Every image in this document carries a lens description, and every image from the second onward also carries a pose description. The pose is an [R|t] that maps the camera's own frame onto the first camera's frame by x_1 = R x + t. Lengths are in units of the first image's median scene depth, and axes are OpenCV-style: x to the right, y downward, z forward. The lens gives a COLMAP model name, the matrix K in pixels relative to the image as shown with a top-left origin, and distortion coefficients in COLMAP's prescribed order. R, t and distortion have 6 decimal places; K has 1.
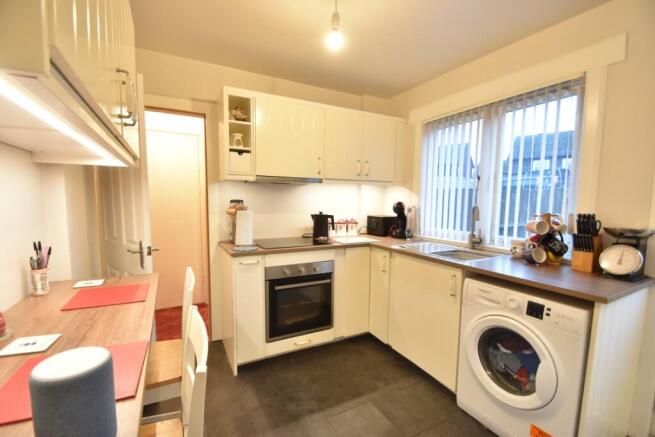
lens RADIAL K [[287.0, 0, 326.6], [0, 287.0, 221.0], [0, 0, 1]] dist [0.000792, 0.000031]
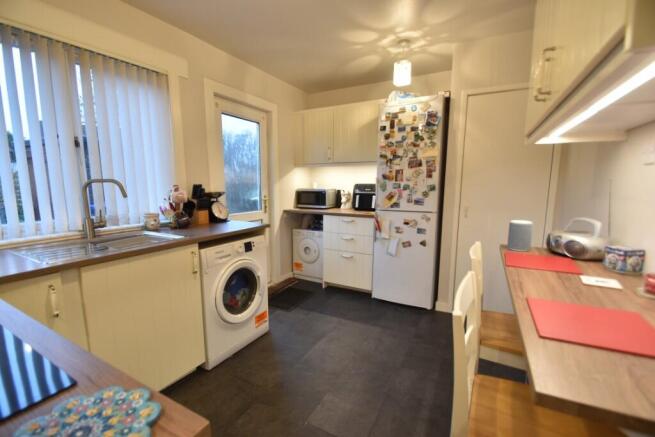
lens RADIAL K [[287.0, 0, 324.0], [0, 287.0, 223.0], [0, 0, 1]] dist [0.000792, 0.000031]
pose [[-0.538024, -0.129965, 0.832850, -0.407120], [0.056801, 0.980207, 0.189653, -0.044208], [-0.841014, 0.149344, -0.519992, 0.781587]]
